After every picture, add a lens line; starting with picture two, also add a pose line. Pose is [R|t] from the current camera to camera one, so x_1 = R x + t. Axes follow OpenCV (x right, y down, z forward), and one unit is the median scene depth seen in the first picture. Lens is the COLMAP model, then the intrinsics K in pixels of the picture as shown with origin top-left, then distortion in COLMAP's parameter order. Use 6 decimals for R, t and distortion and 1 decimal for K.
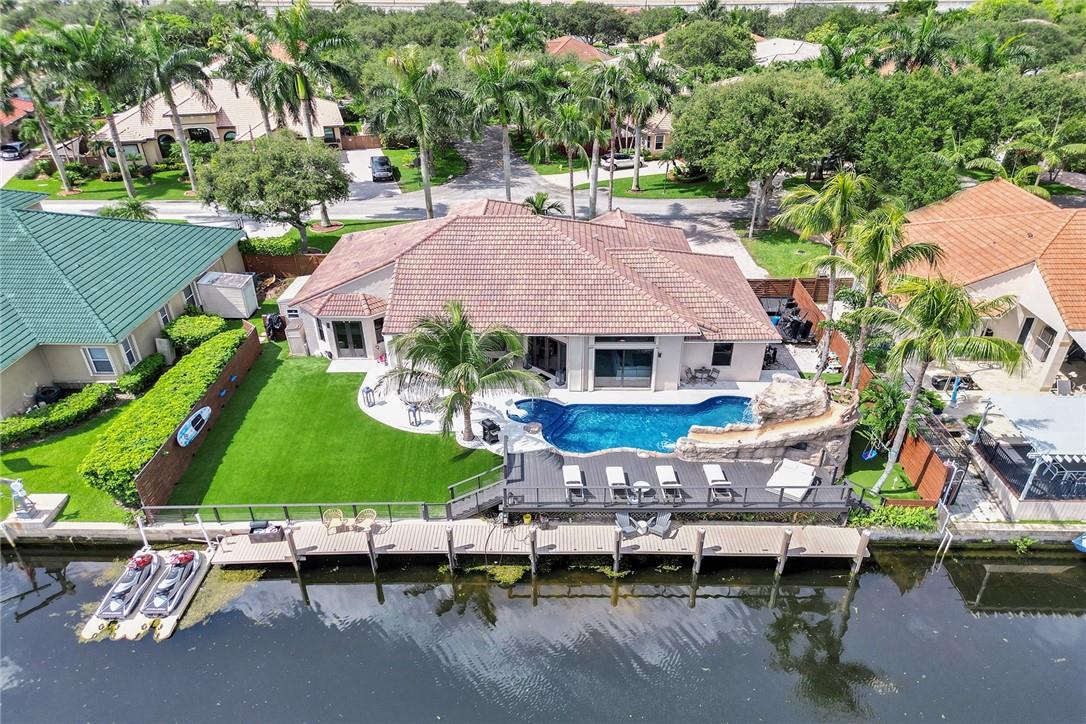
lens RADIAL K [[680.0, 0, 562.8], [0, 680.0, 361.4], [0, 0, 1]] dist [0.033533, -0.025048]
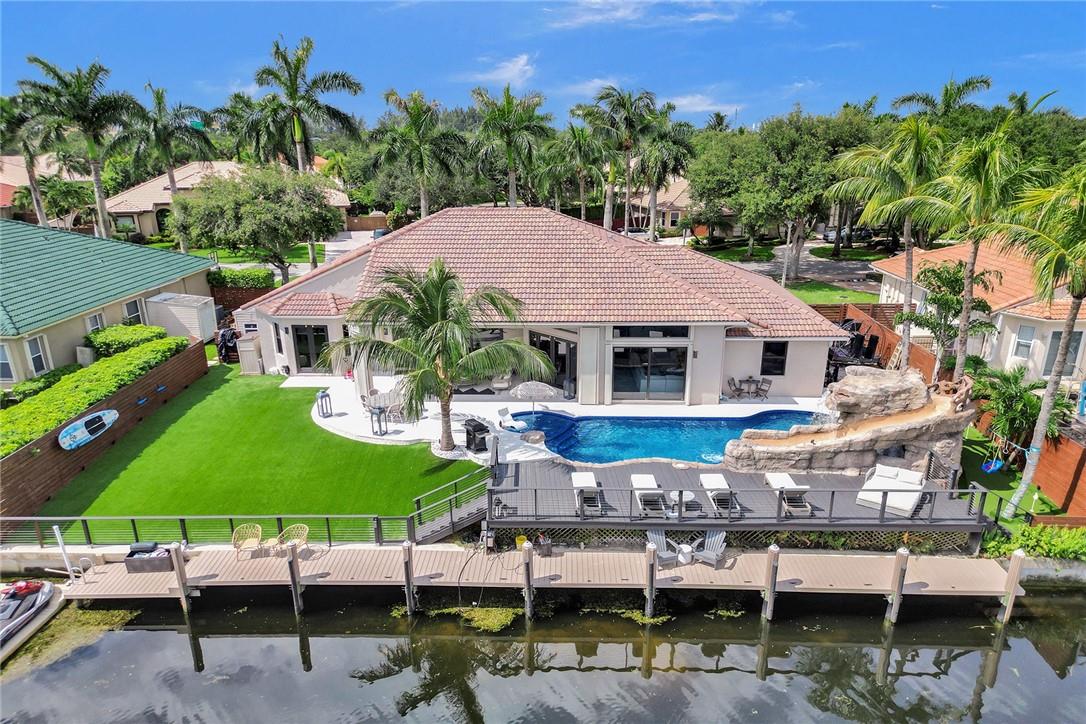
lens RADIAL K [[680.0, 0, 562.8], [0, 680.0, 361.4], [0, 0, 1]] dist [0.033533, -0.025048]
pose [[0.999838, 0.001446, -0.017969, 0.003267], [-0.005048, 0.979360, -0.202060, 0.178832], [0.017306, 0.202118, 0.979208, 0.253288]]
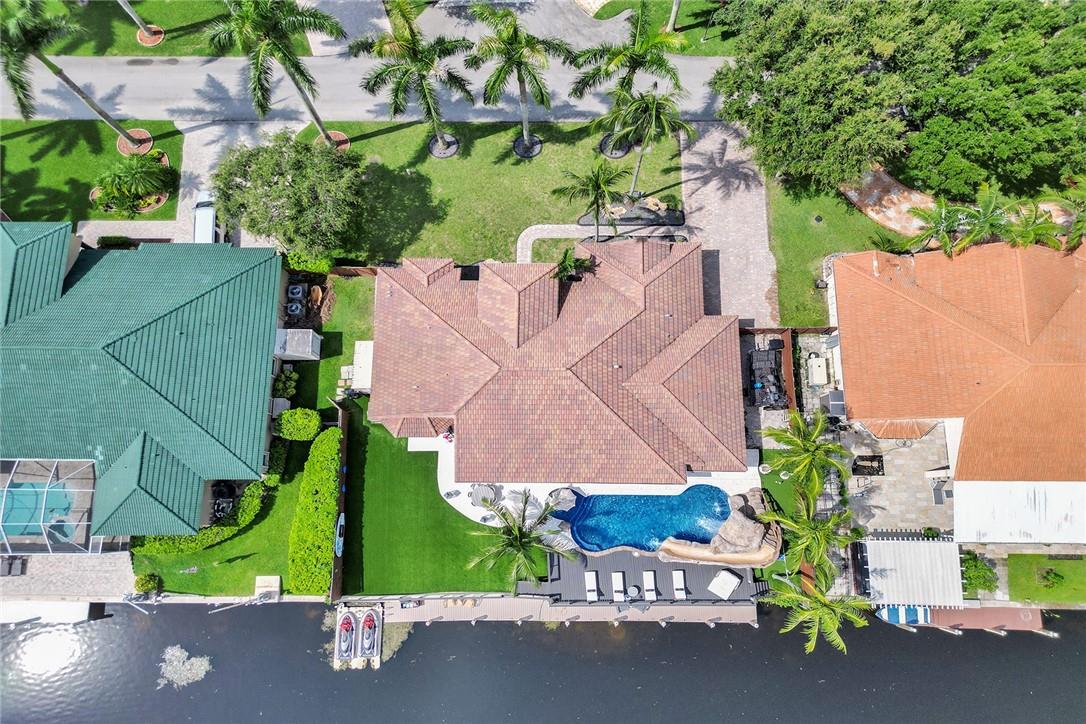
lens RADIAL K [[680.0, 0, 562.8], [0, 680.0, 361.4], [0, 0, 1]] dist [0.033533, -0.025048]
pose [[0.999895, 0.006473, 0.012991, -0.073835], [-0.013977, 0.670675, 0.741620, -1.329838], [-0.003912, -0.741723, 0.670695, 0.284639]]
